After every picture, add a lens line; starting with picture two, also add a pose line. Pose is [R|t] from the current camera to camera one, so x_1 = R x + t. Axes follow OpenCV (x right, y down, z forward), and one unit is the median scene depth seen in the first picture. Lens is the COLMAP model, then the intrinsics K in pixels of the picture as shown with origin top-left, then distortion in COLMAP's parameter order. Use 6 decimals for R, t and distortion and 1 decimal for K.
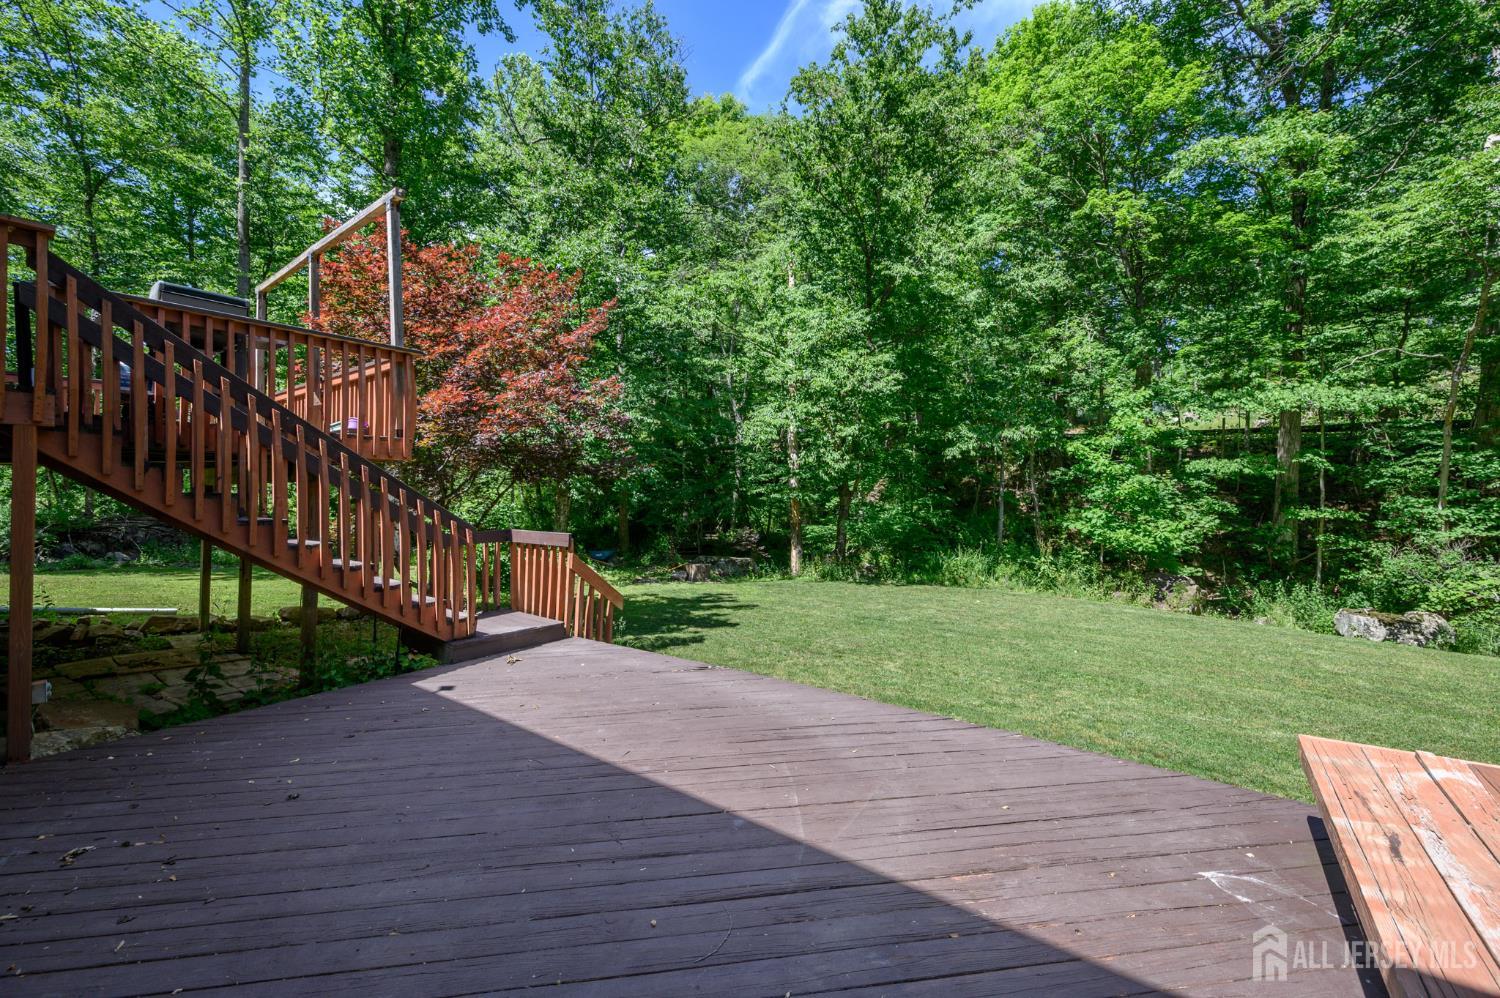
lens RADIAL K [[591.3, 0, 747.7], [0, 591.3, 492.3], [0, 0, 1]] dist [-0.000572, -0.000063]
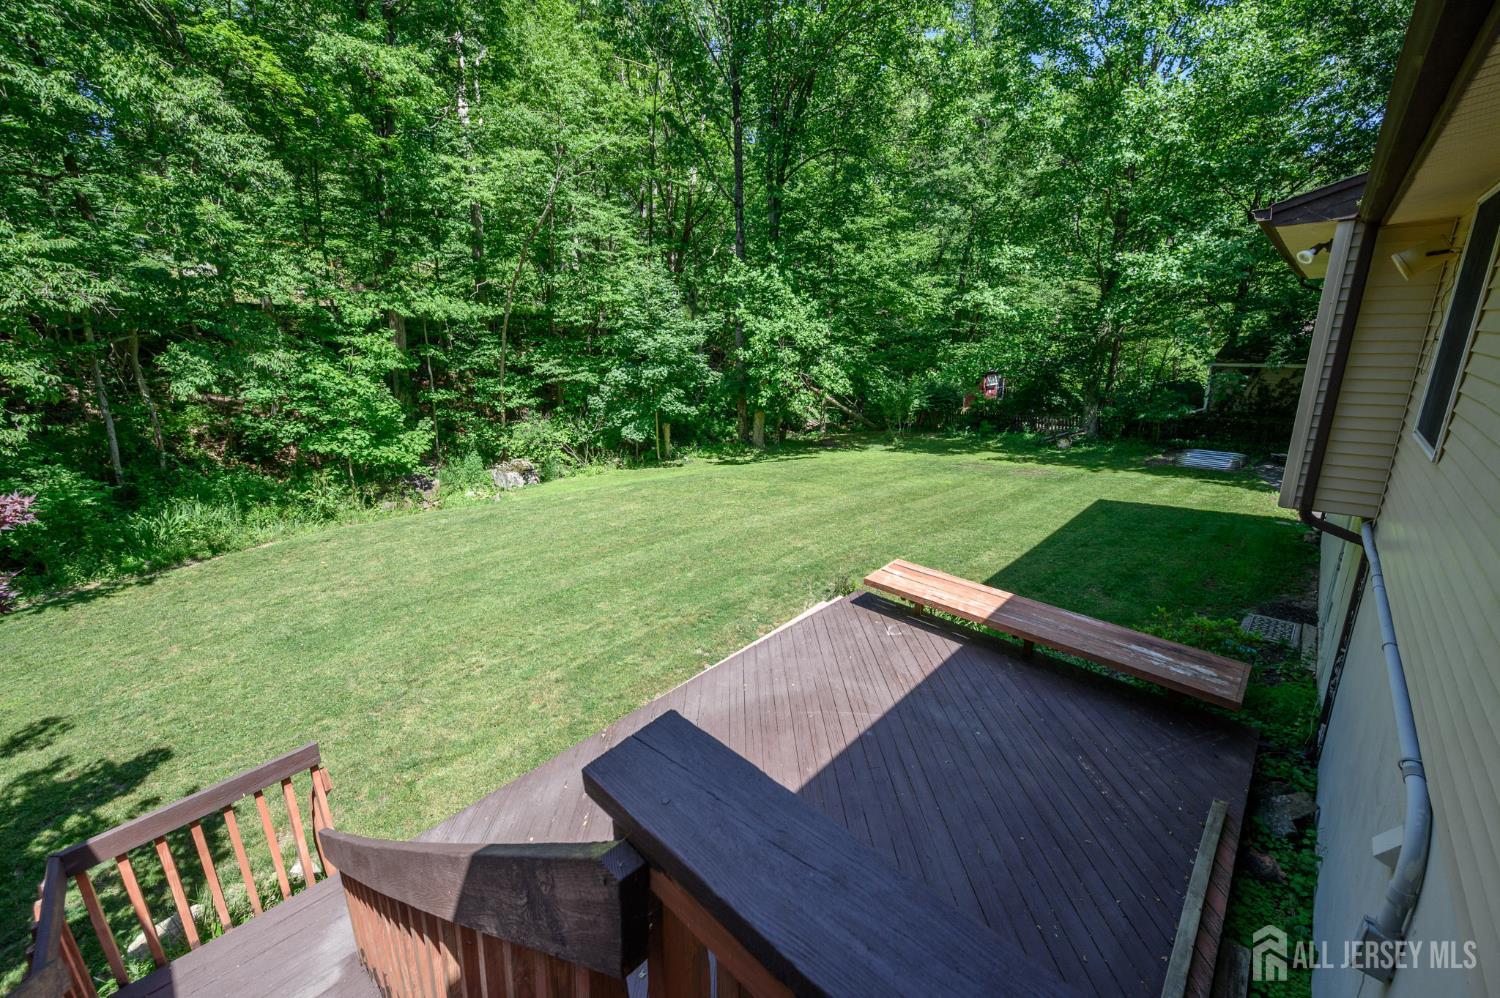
lens RADIAL K [[593.5, 0, 751.0], [0, 593.5, 481.5], [0, 0, 1]] dist [0.001326, 0.000340]
pose [[0.104546, -0.253596, 0.961644, -0.355853], [-0.000599, 0.966927, 0.255054, -0.155602], [-0.994520, -0.027241, 0.100936, 0.247684]]
